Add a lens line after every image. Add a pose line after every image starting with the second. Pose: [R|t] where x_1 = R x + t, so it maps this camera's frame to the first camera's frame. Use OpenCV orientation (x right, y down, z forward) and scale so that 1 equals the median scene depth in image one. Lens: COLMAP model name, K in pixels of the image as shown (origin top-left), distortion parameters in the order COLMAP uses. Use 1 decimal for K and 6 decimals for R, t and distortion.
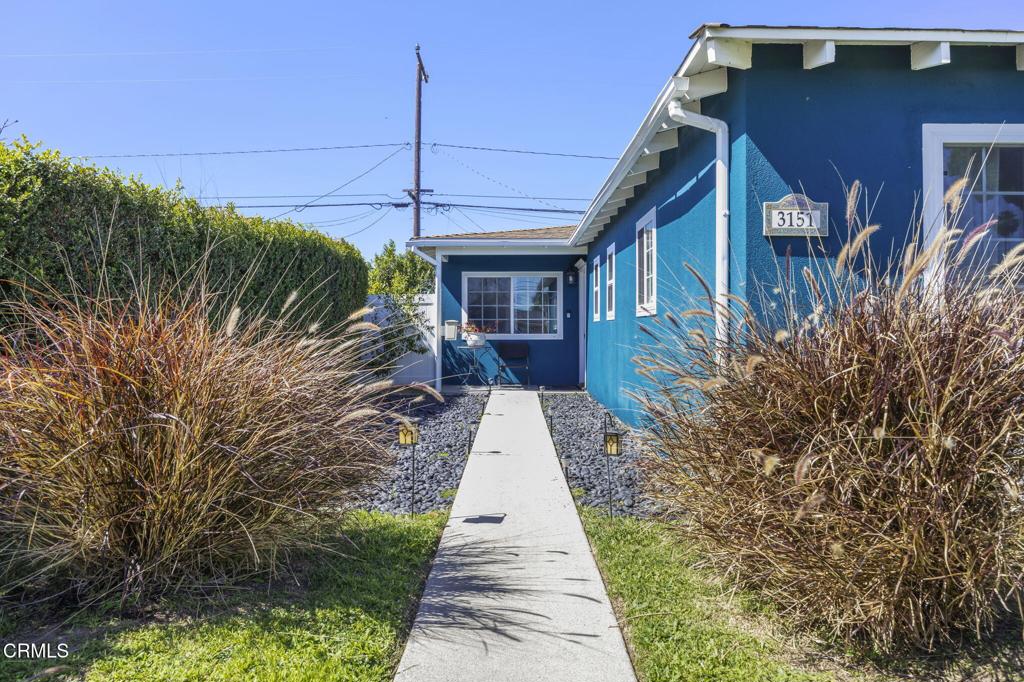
lens RADIAL K [[667.3, 0, 512.0], [0, 667.3, 341.0], [0, 0, 1]] dist [-0.009596, -0.005959]
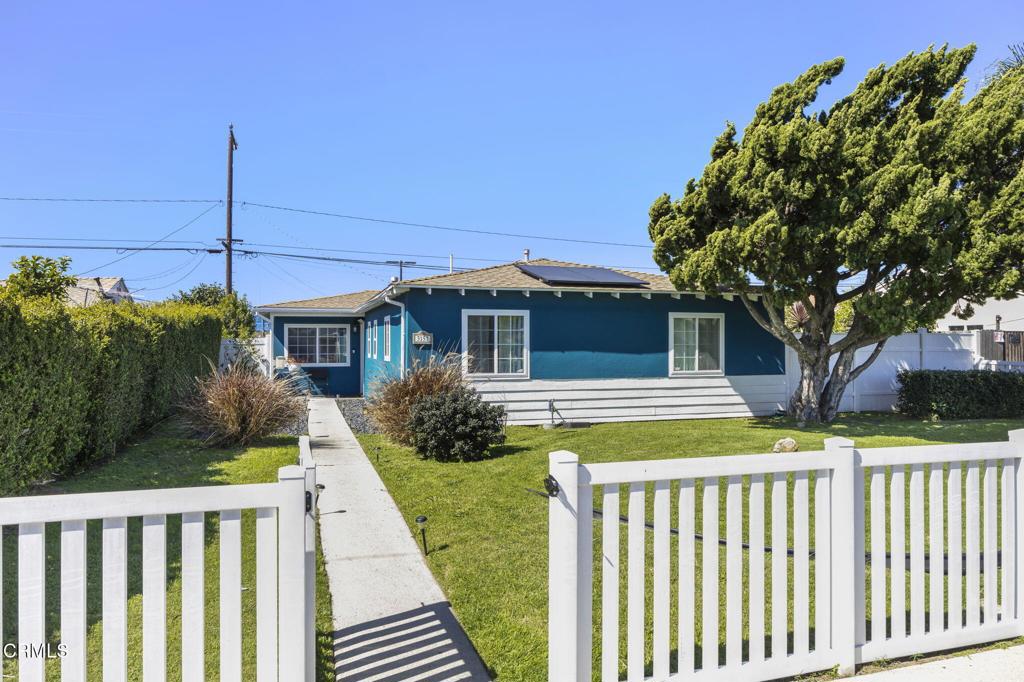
lens RADIAL K [[667.3, 0, 512.0], [0, 667.3, 341.0], [0, 0, 1]] dist [-0.009596, -0.005959]
pose [[0.952033, -0.001265, 0.305993, -0.045324], [0.006509, 0.999849, -0.016120, -0.035073], [-0.305926, 0.017338, 0.951897, -0.663149]]
